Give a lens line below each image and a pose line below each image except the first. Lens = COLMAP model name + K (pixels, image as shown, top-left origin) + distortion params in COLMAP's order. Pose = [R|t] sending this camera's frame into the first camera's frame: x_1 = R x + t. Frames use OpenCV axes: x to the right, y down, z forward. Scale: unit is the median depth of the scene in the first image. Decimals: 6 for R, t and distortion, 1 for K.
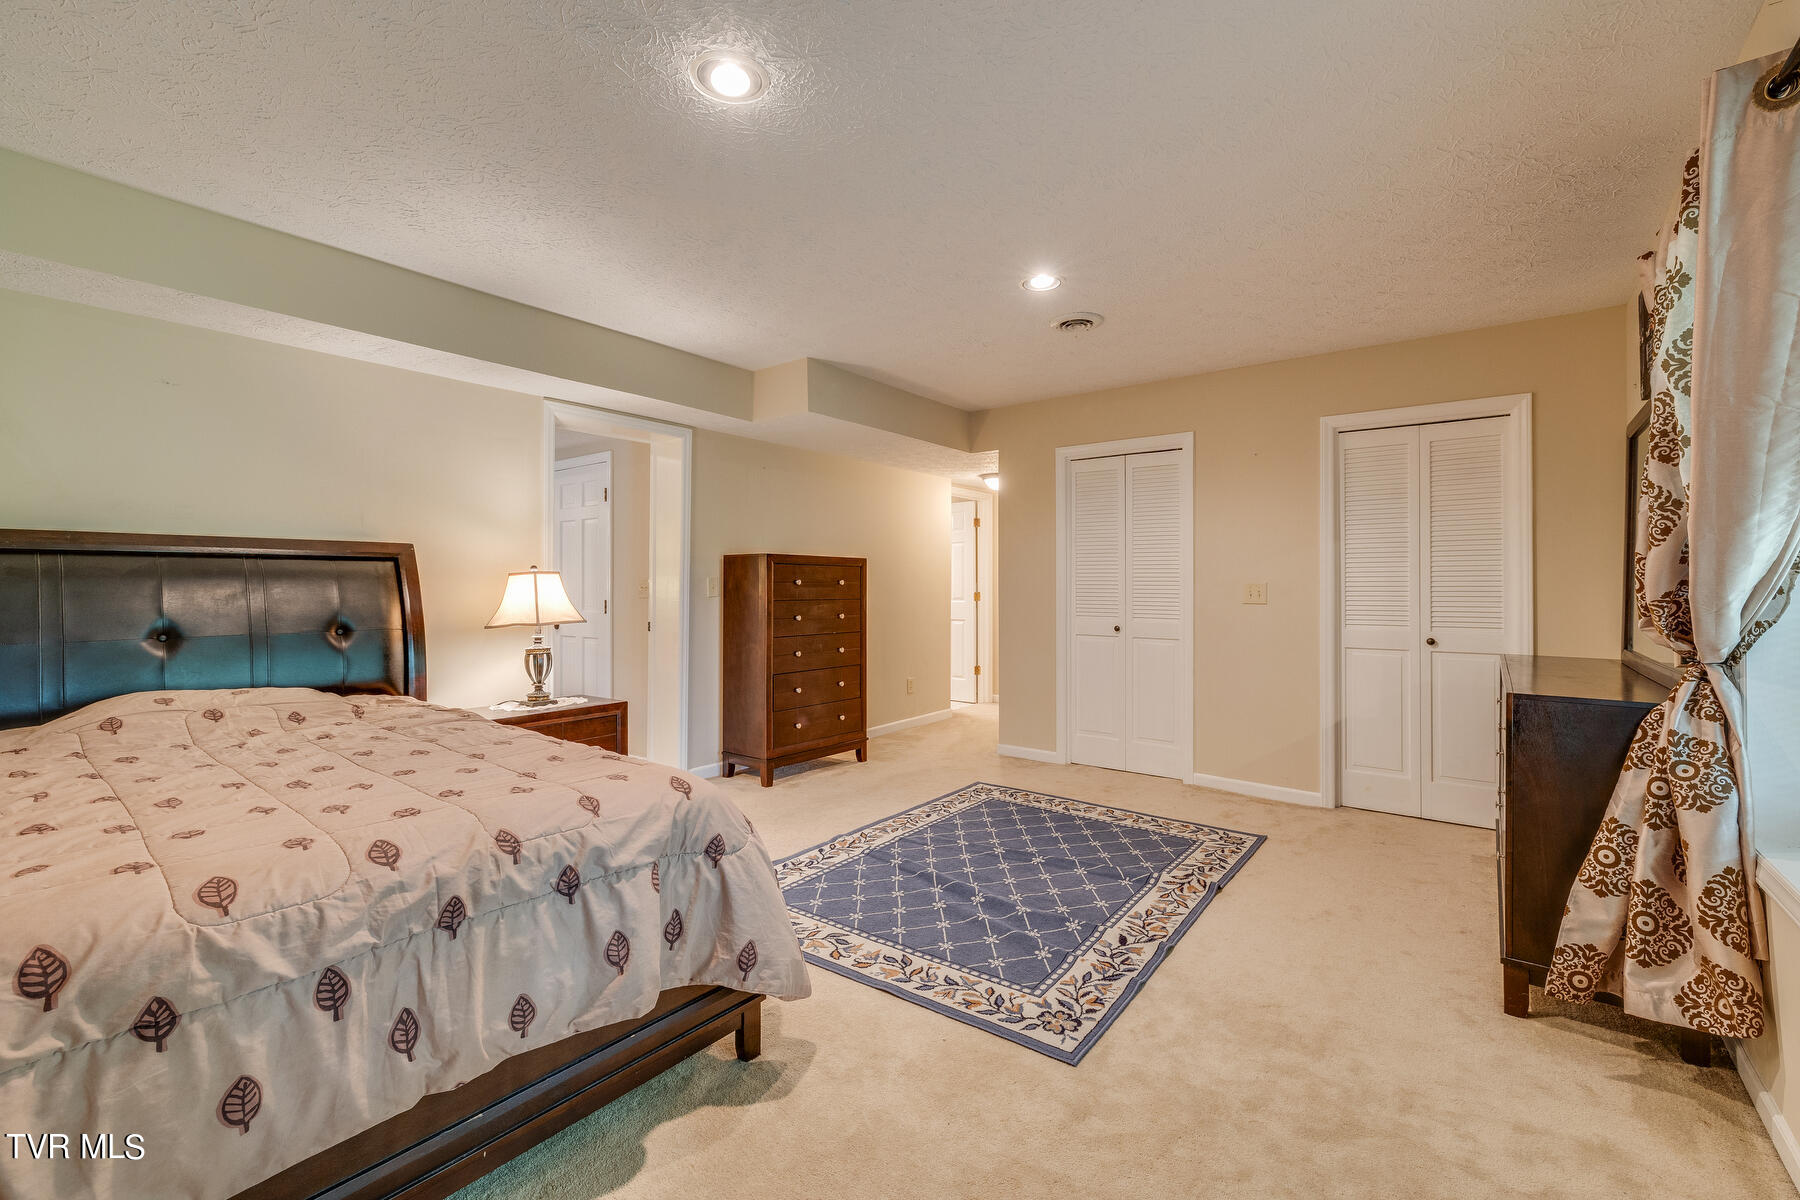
lens RADIAL K [[758.1, 0, 903.7], [0, 758.1, 593.5], [0, 0, 1]] dist [0.002083, 0.000060]
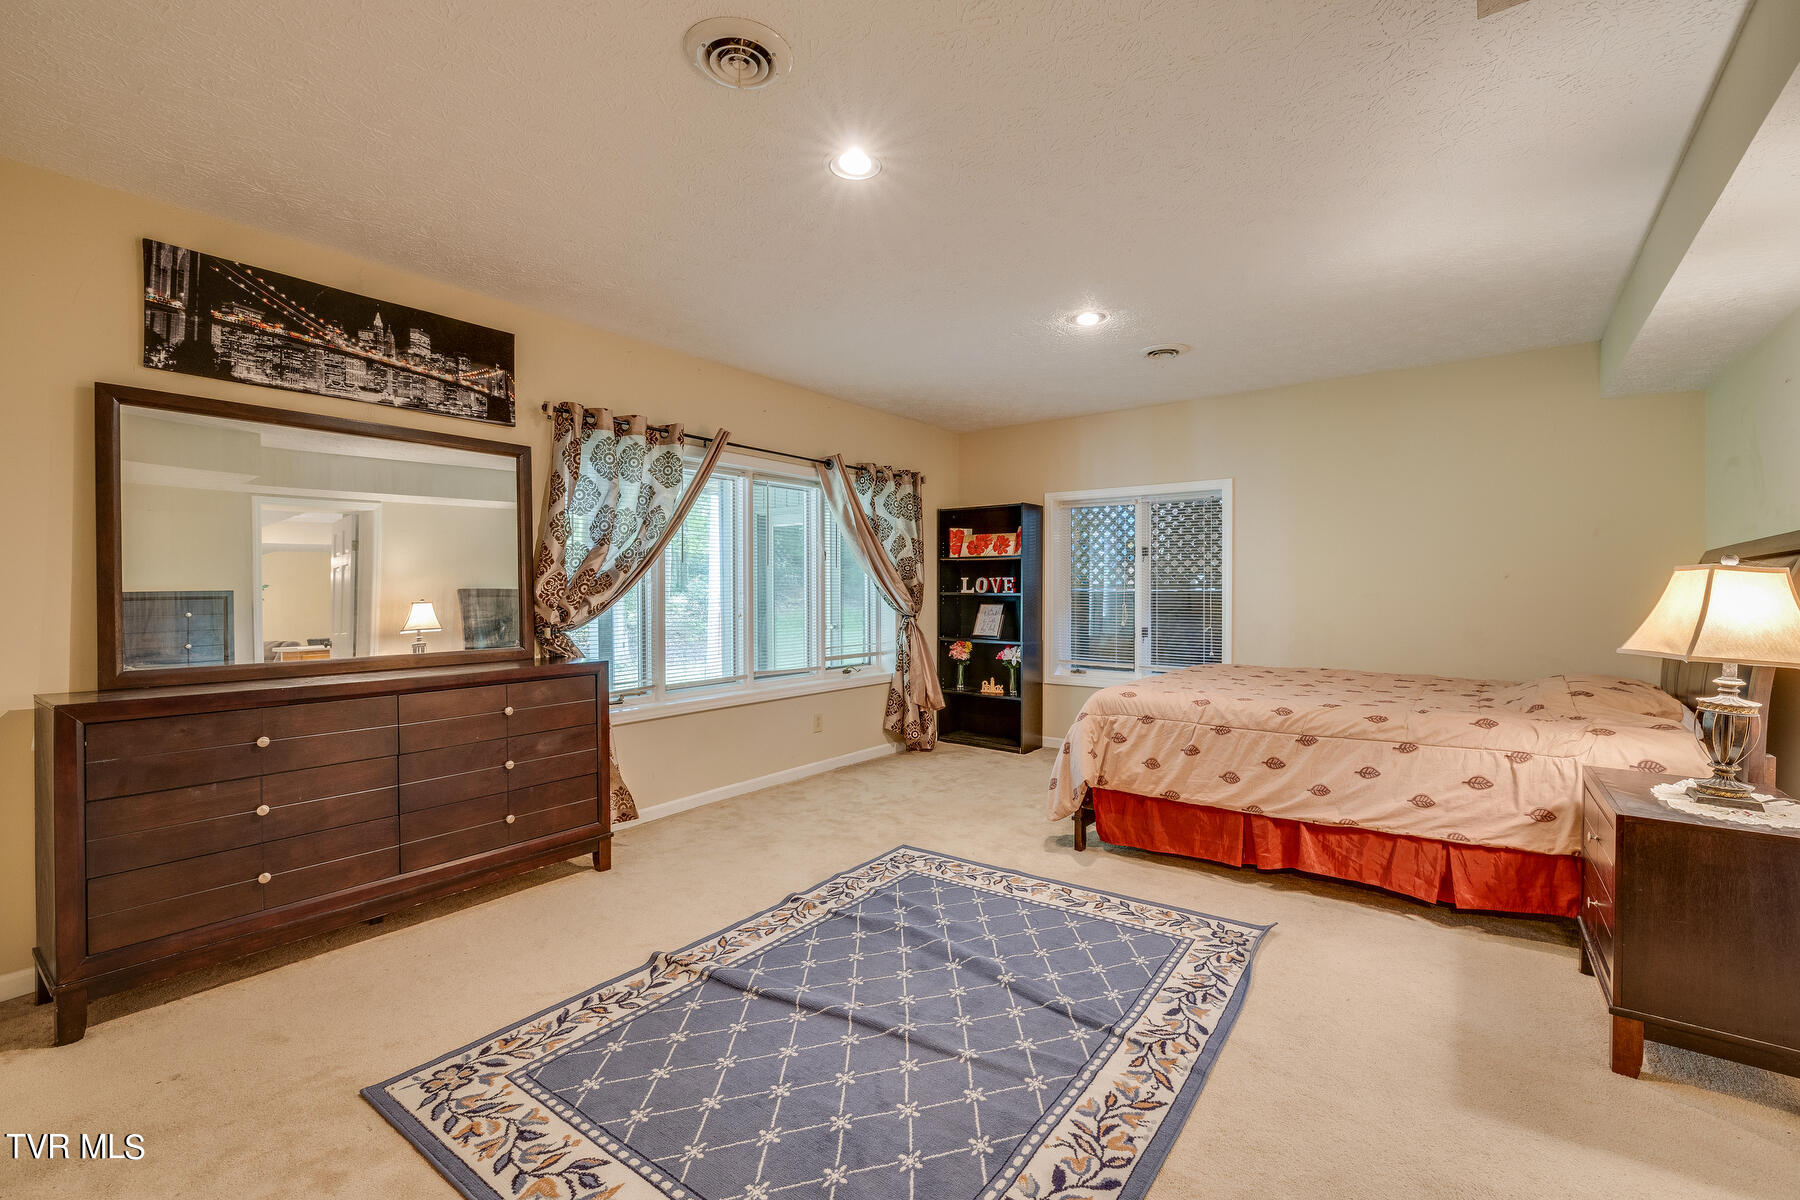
lens RADIAL K [[758.1, 0, 903.7], [0, 758.1, 593.5], [0, 0, 1]] dist [0.002083, 0.000060]
pose [[-0.999955, -0.001033, -0.009396, 0.174295], [-0.001173, 0.999888, 0.014911, -0.021985], [0.009380, 0.014922, -0.999845, 2.071011]]
